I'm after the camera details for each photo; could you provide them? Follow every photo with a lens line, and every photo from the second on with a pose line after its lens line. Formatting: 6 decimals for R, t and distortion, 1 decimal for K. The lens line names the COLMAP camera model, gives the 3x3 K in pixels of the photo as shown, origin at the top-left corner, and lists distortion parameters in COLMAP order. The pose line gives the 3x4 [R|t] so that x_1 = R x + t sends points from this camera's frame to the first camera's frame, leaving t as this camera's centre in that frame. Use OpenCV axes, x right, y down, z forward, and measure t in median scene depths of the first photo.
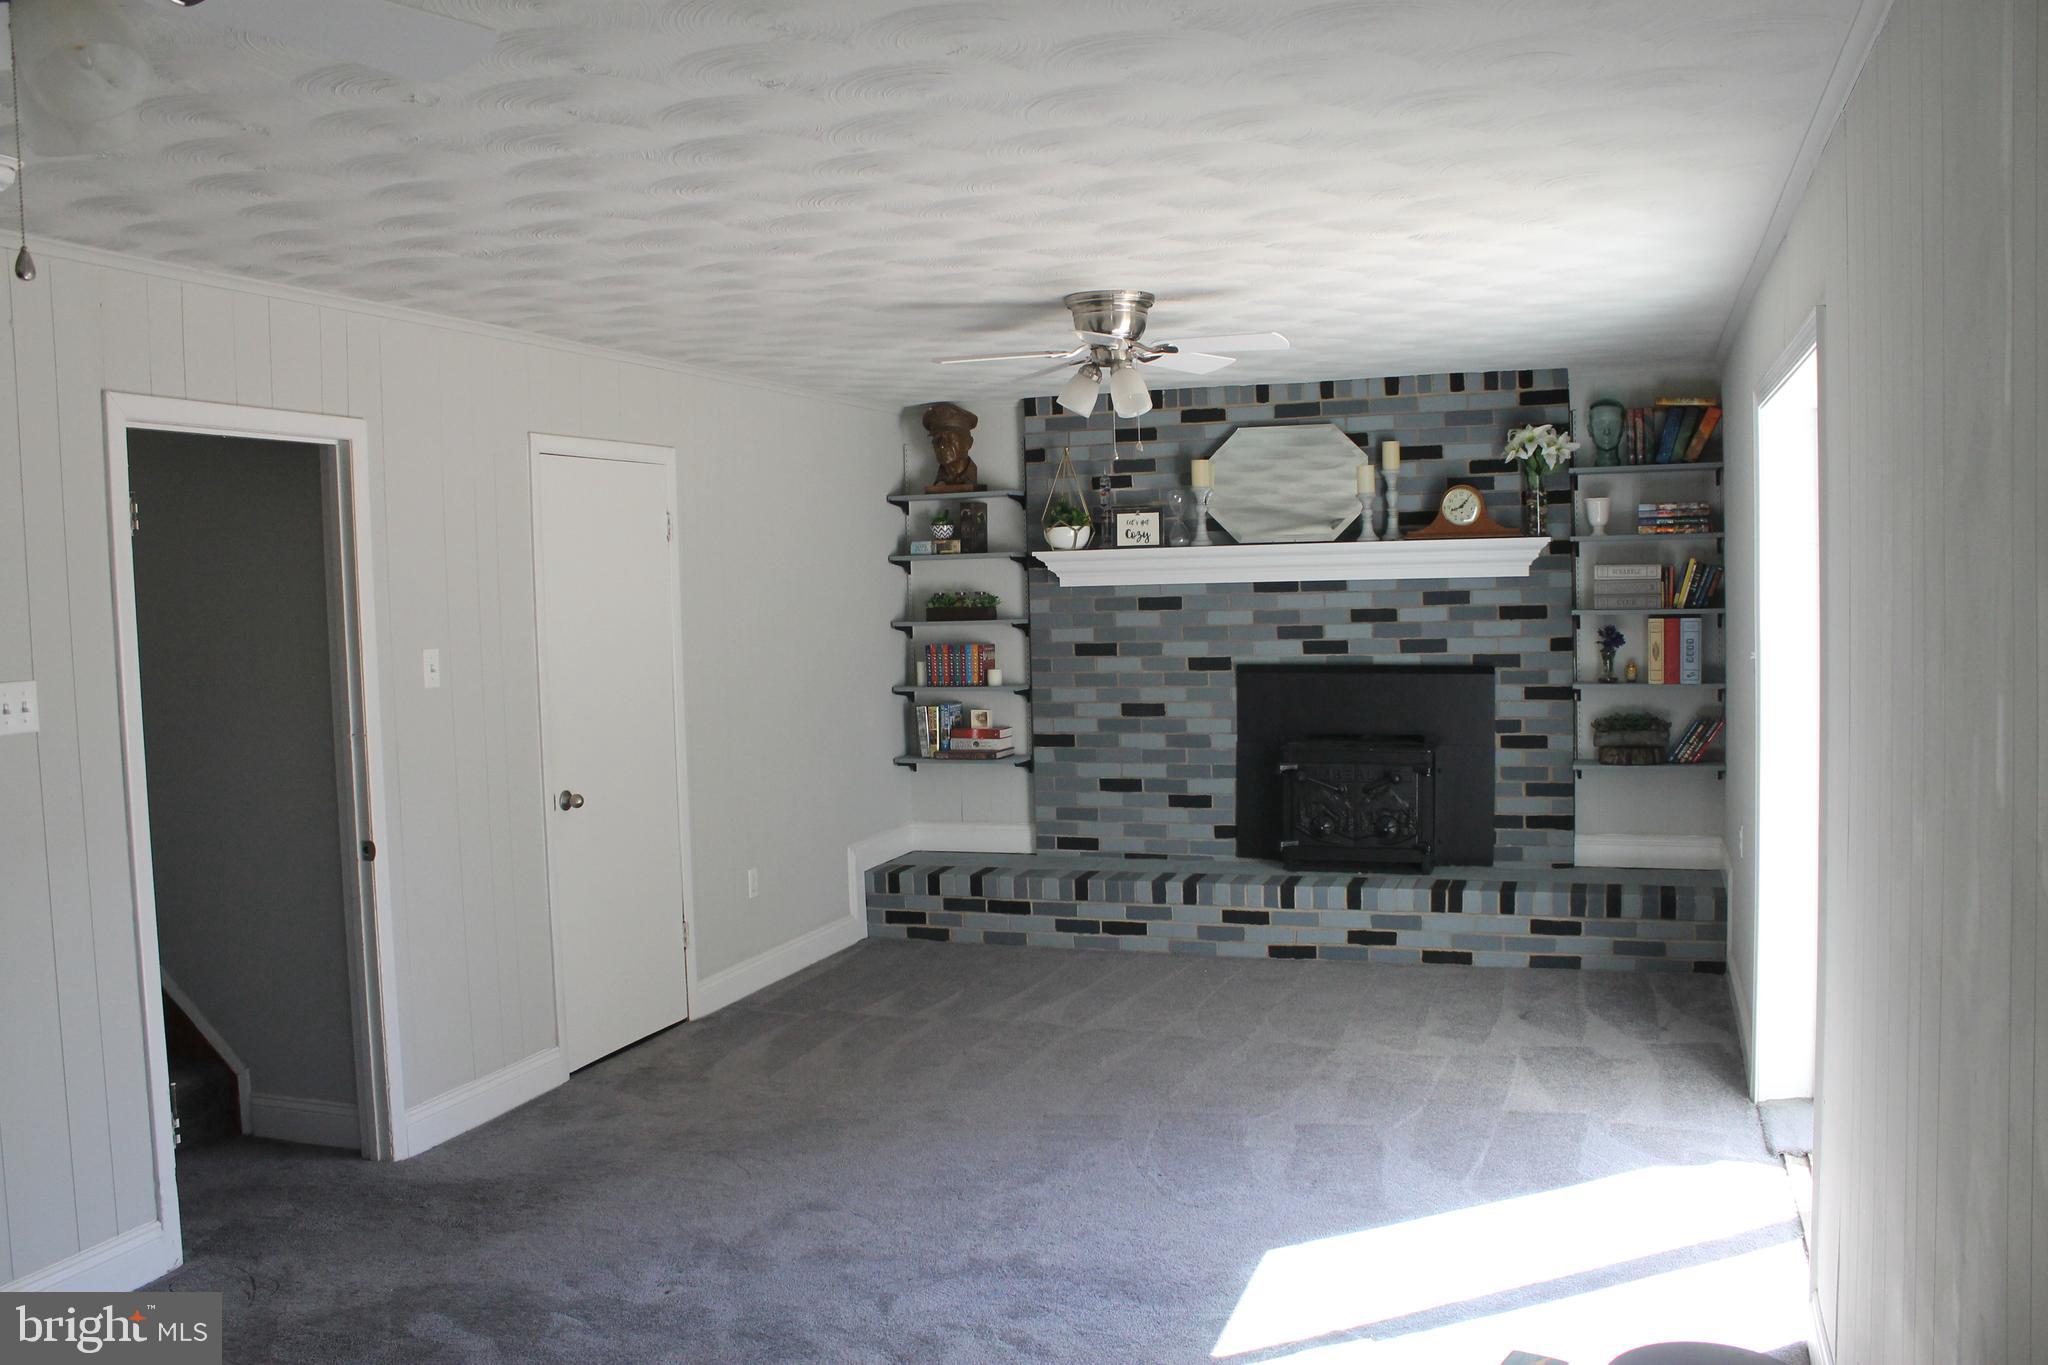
lens RADIAL K [[1745.2, 0, 1045.8], [0, 1745.2, 689.9], [0, 0, 1]] dist [-0.145111, 0.085862]
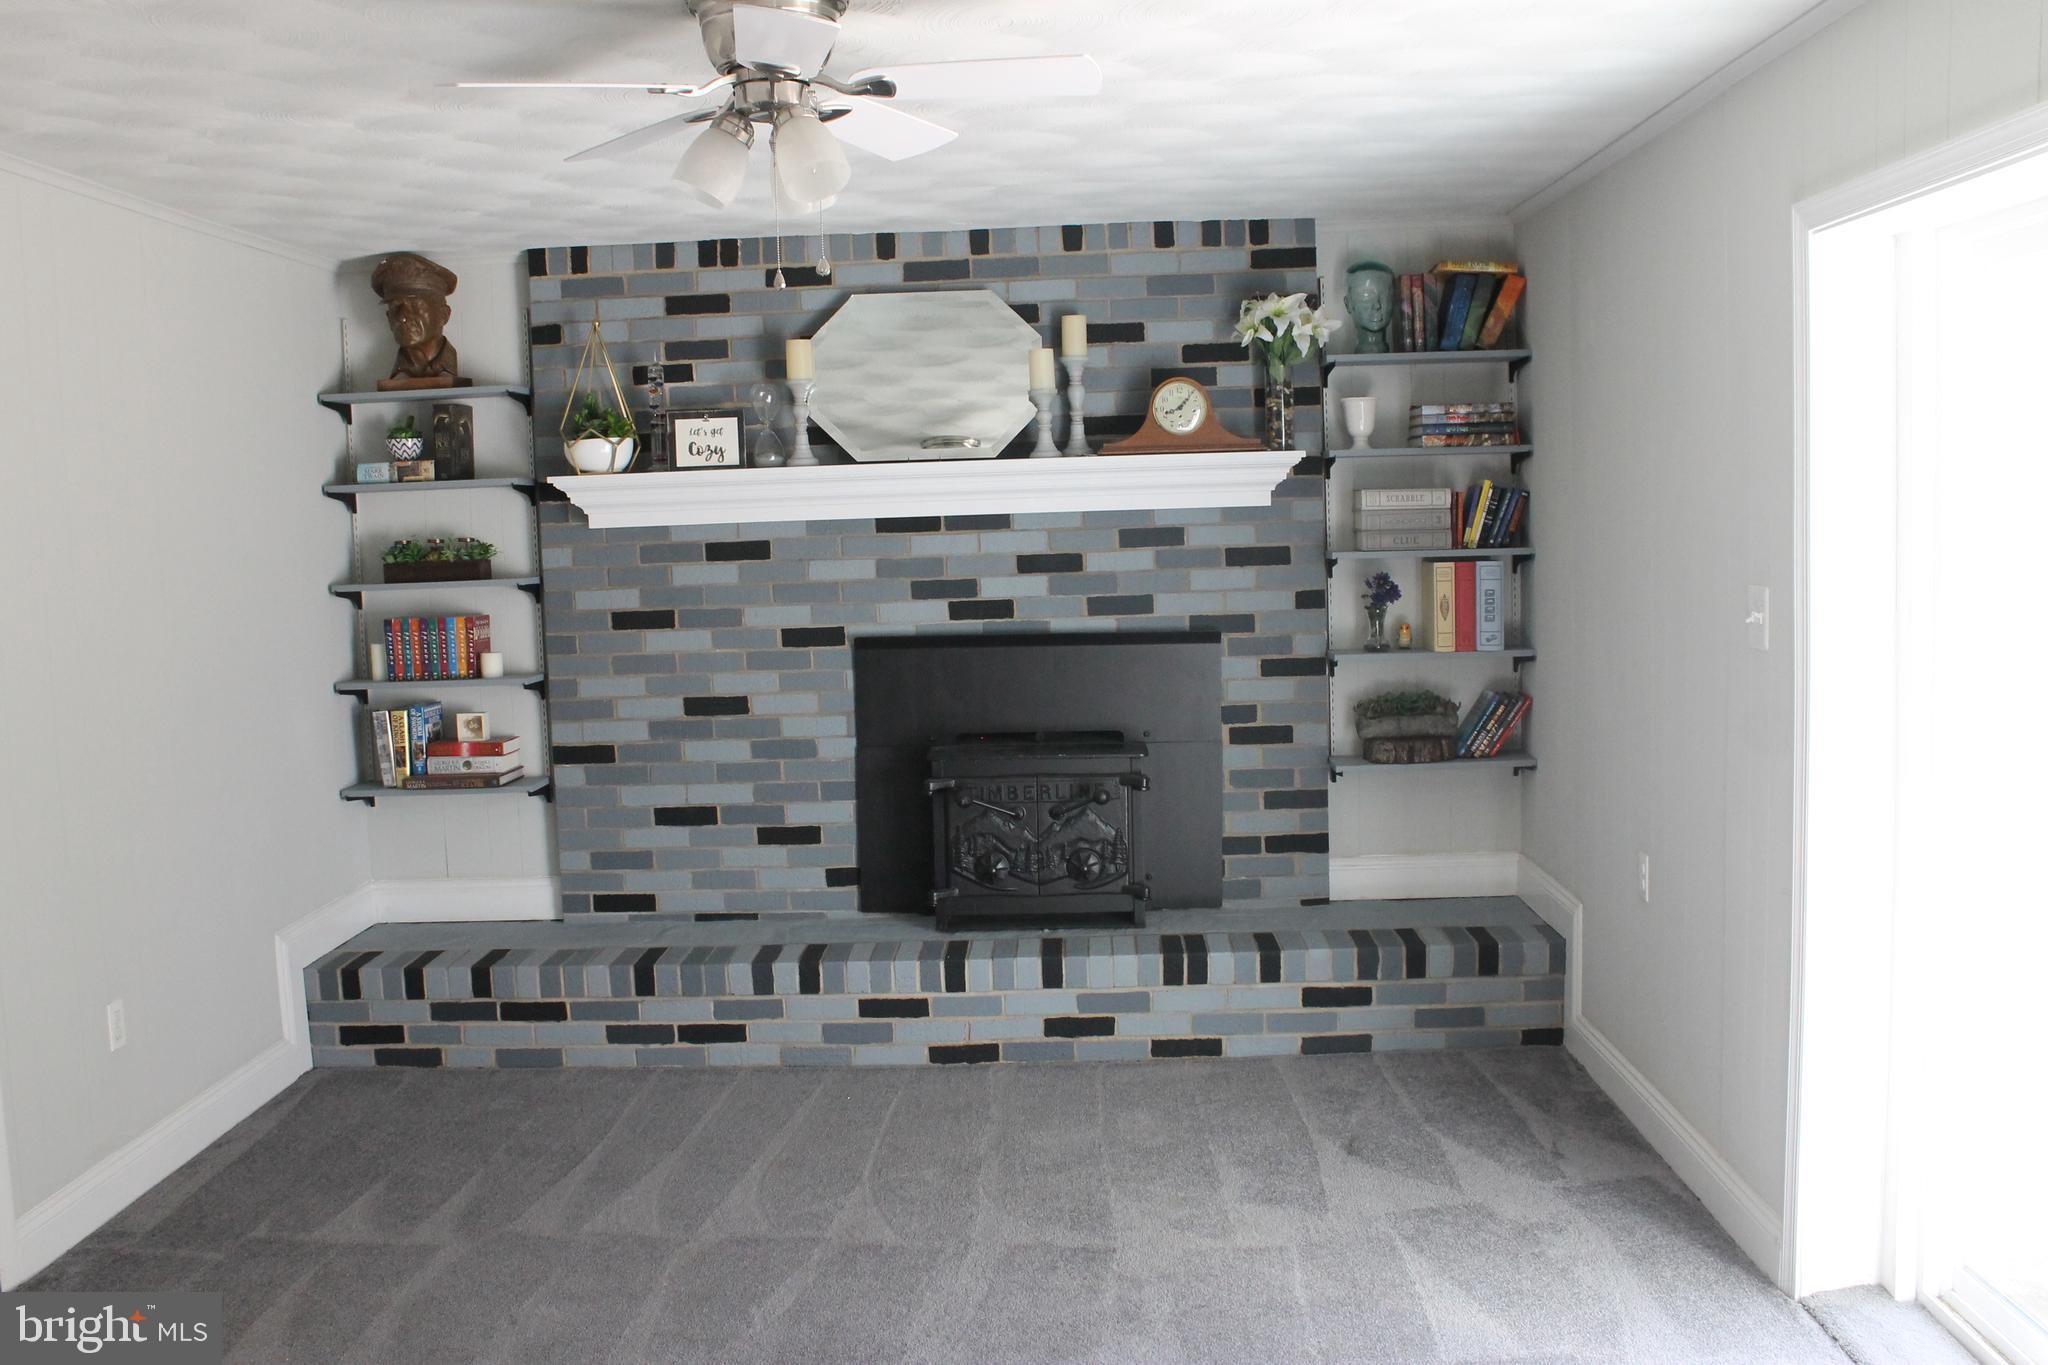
lens RADIAL K [[1745.2, 0, 1003.0], [0, 1745.2, 673.1], [0, 0, 1]] dist [-0.145111, 0.085862]
pose [[0.953749, -0.031890, 0.298907, -0.043646], [0.025958, 0.999380, 0.023794, -0.015910], [-0.299481, -0.014934, 0.953986, 0.333977]]
